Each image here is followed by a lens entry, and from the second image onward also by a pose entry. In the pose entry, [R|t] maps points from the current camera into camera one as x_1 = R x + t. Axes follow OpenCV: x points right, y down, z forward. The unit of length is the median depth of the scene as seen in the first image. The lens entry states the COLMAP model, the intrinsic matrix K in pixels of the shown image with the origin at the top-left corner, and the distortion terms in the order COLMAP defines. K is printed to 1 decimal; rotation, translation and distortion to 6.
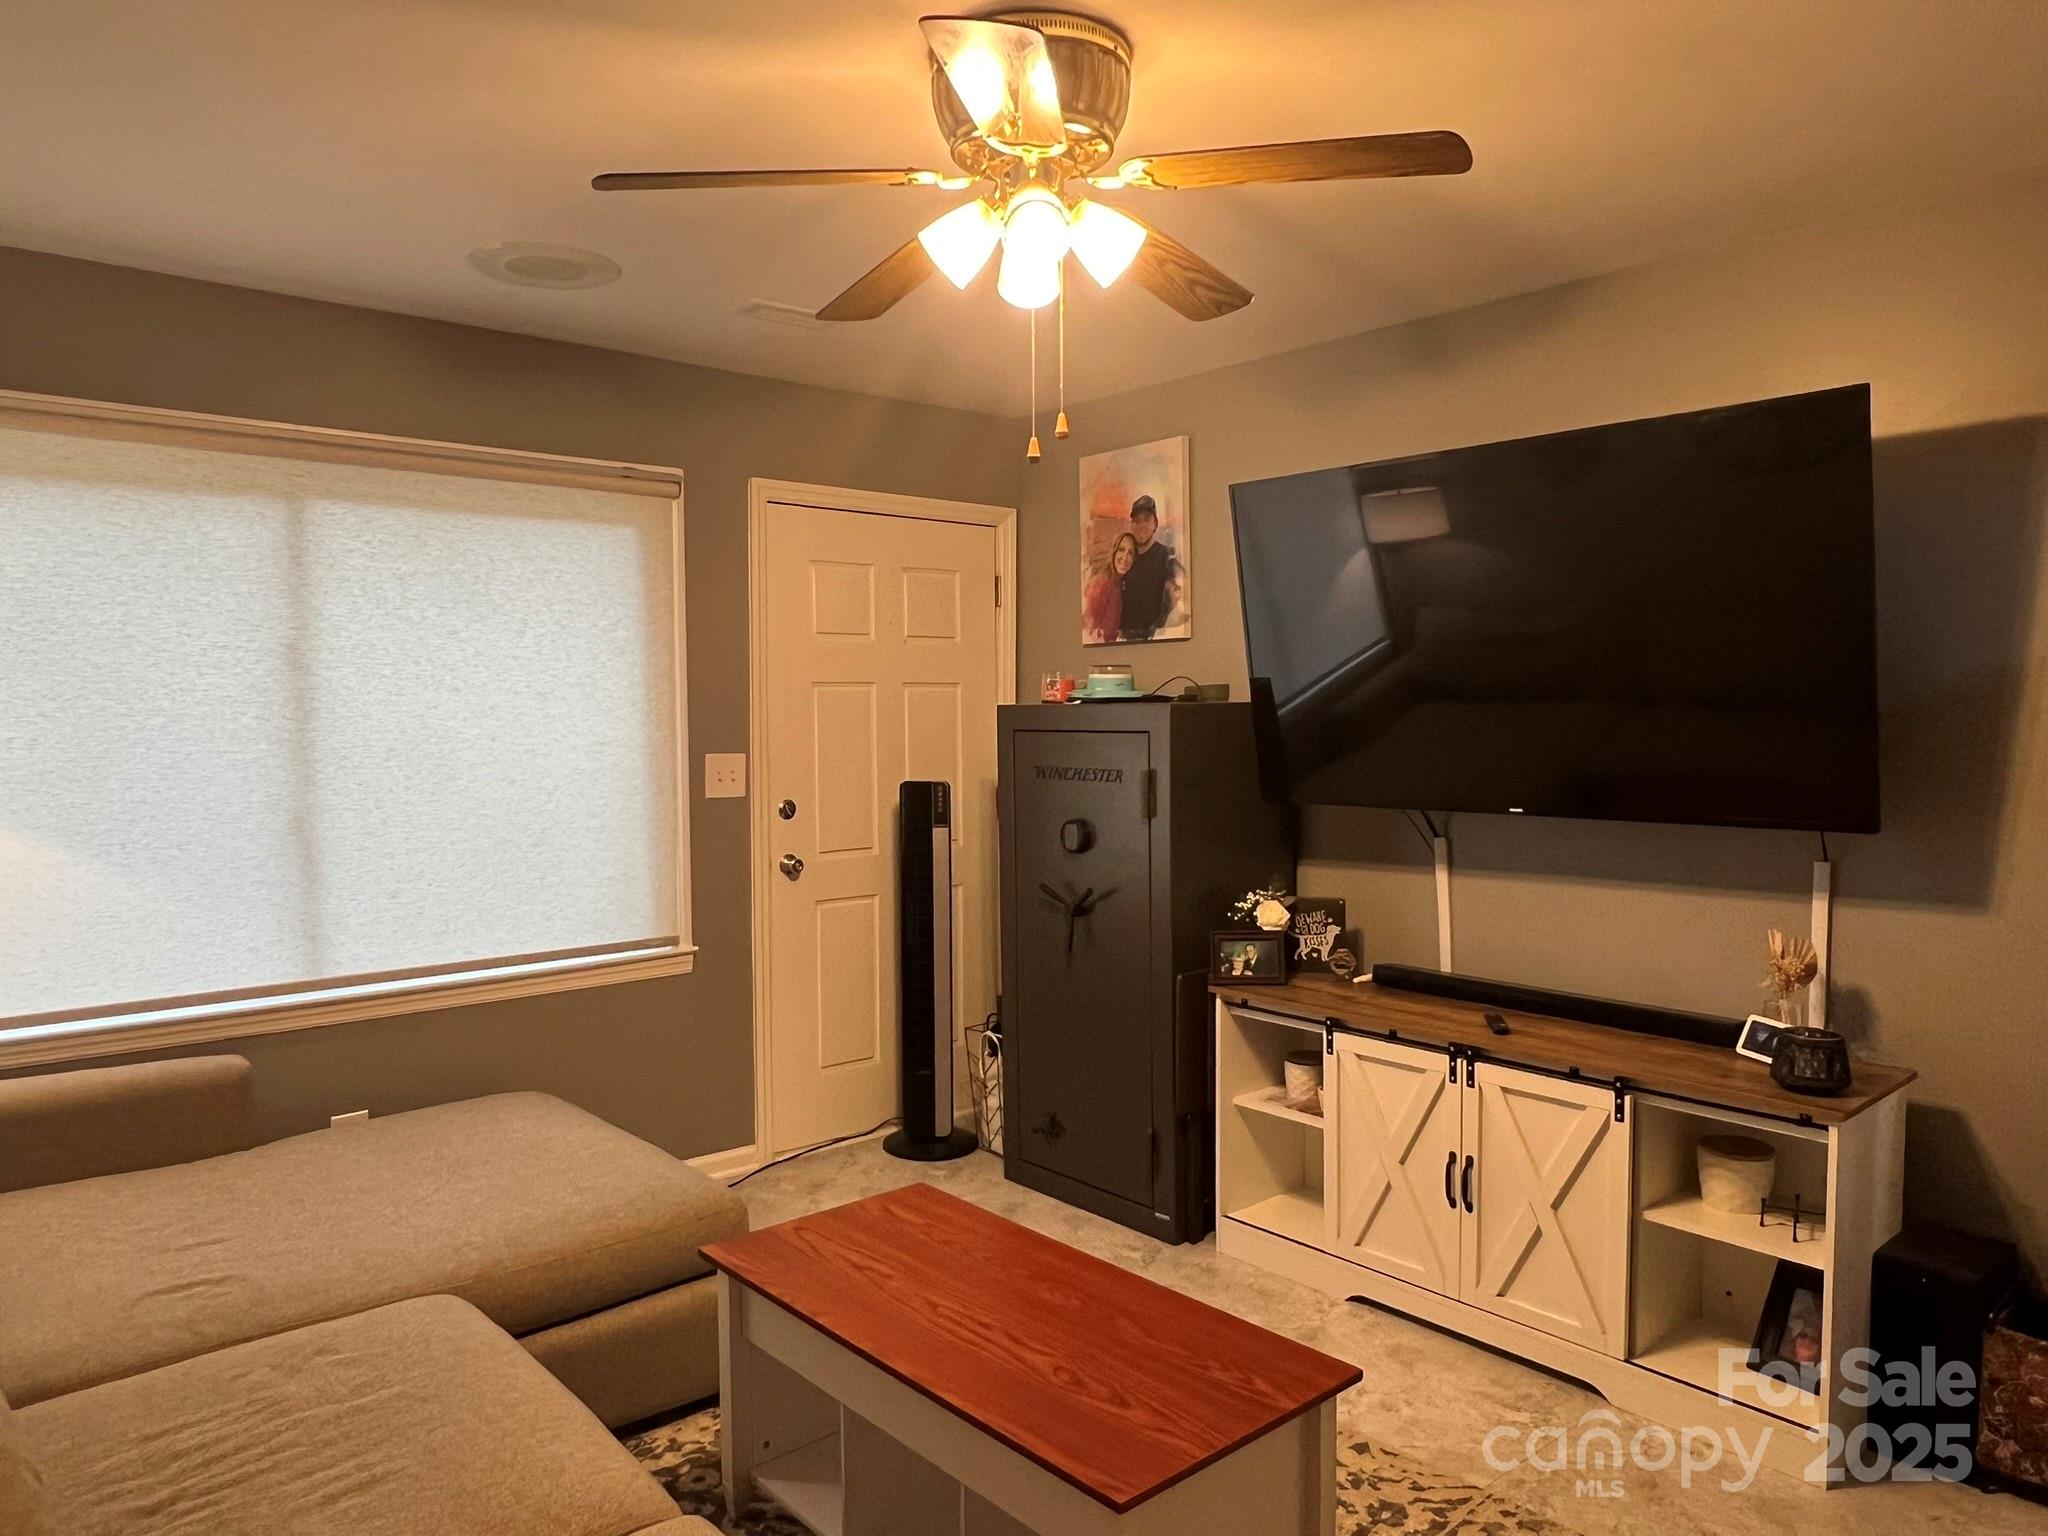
lens RADIAL K [[1369.8, 0, 1022.4], [0, 1369.8, 771.0], [0, 0, 1]] dist [-0.000899, 0.000985]
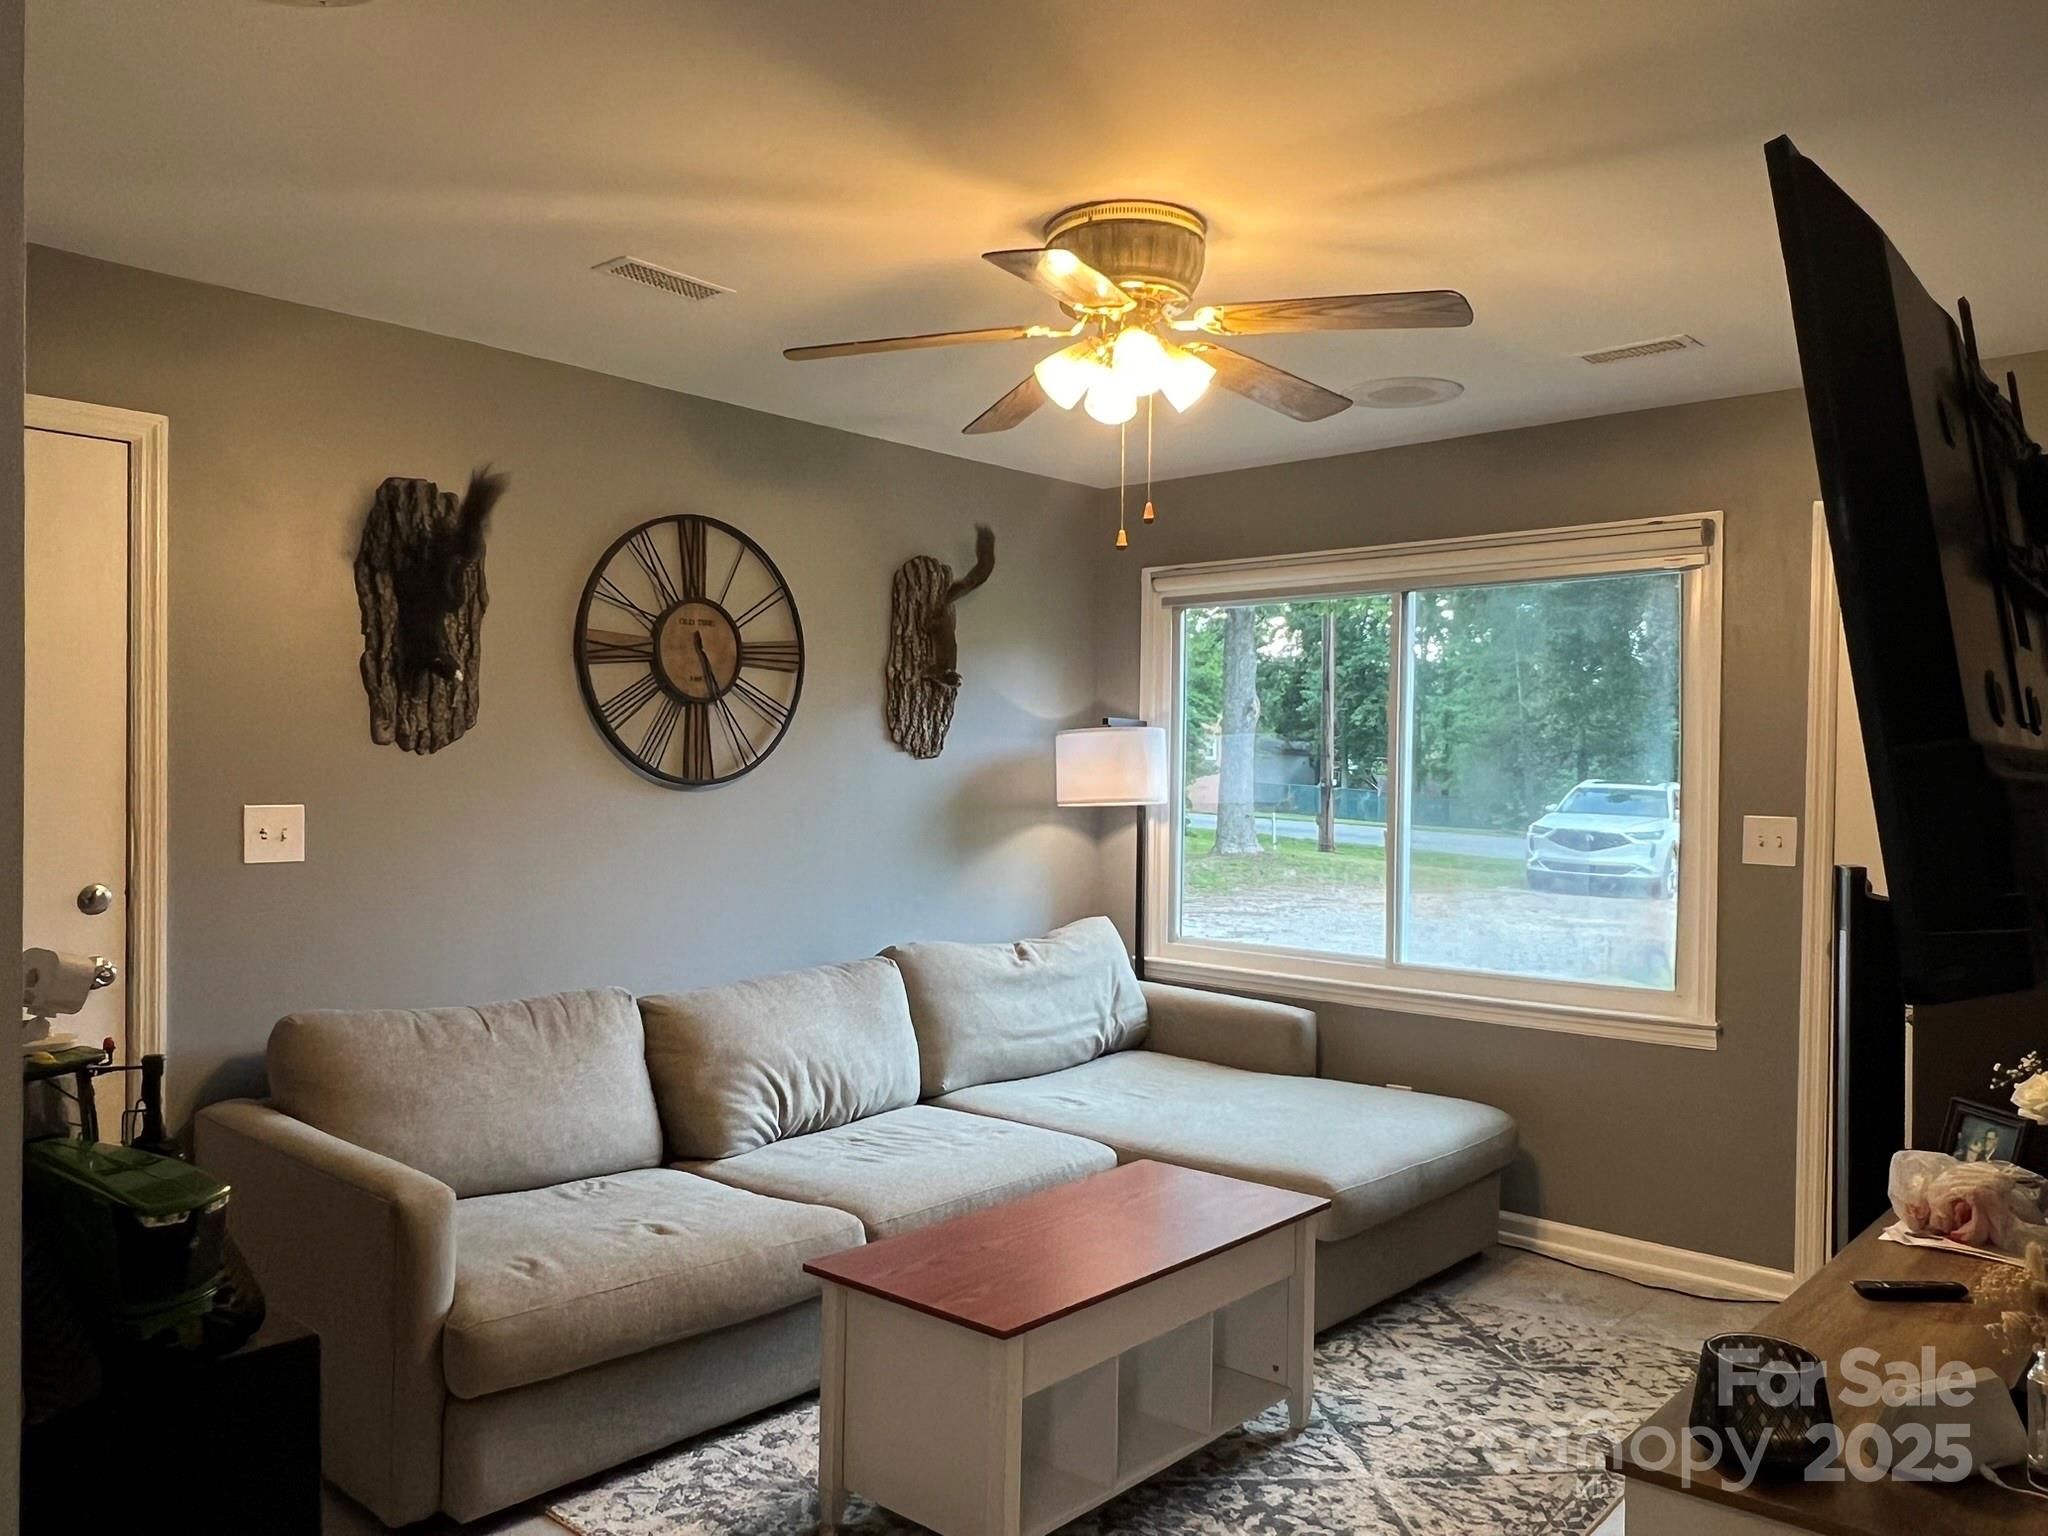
lens RADIAL K [[1524.6, 0, 1017.2], [0, 1524.6, 796.3], [0, 0, 1]] dist [-0.007494, -0.002291]
pose [[0.124127, 0.021436, -0.992035, 0.834226], [-0.057099, 0.998264, 0.014426, -0.013932], [0.990622, 0.054854, 0.125136, 0.460519]]
